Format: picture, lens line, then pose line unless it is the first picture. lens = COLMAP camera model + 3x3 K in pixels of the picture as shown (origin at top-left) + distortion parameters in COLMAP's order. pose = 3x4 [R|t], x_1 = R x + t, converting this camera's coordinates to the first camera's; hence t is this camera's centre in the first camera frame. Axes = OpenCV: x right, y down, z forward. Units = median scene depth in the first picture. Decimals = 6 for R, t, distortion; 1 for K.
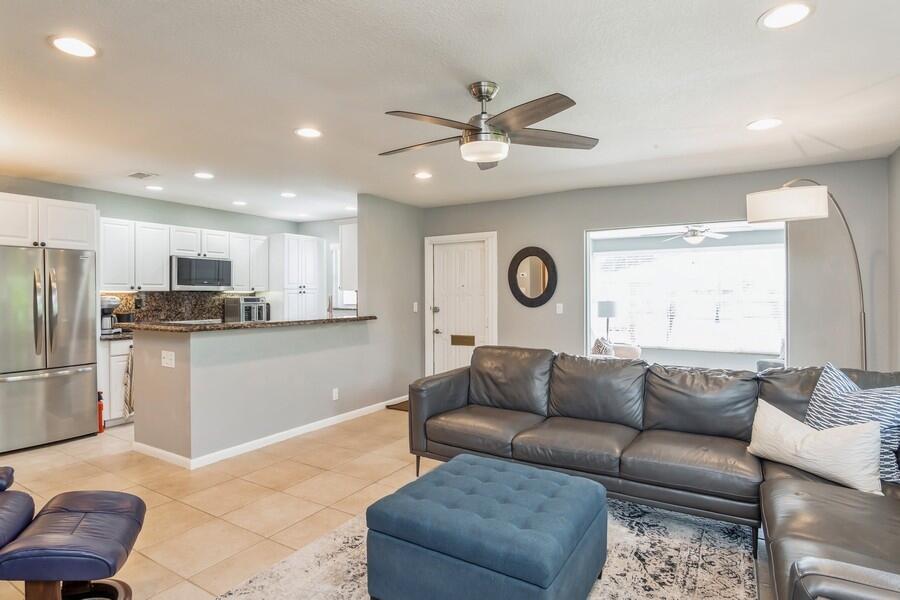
lens RADIAL K [[486.6, 0, 451.4], [0, 486.6, 299.8], [0, 0, 1]] dist [0.004528, 0.000670]
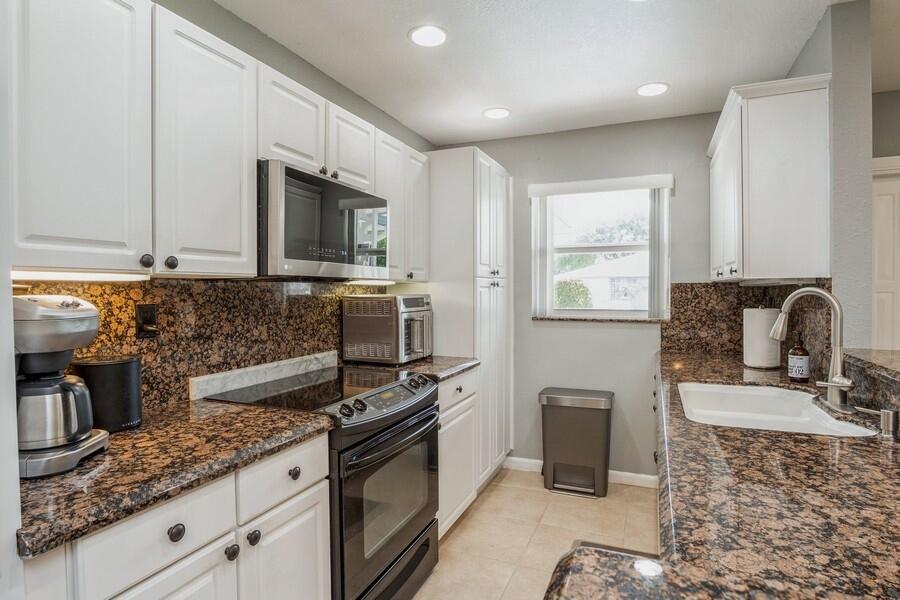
lens RADIAL K [[486.6, 0, 447.7], [0, 486.6, 294.0], [0, 0, 1]] dist [0.004528, 0.000670]
pose [[0.989706, -0.001192, 0.143112, -0.507402], [0.001104, 0.999999, 0.000697, -0.007412], [-0.143112, -0.000531, 0.989706, 0.689352]]
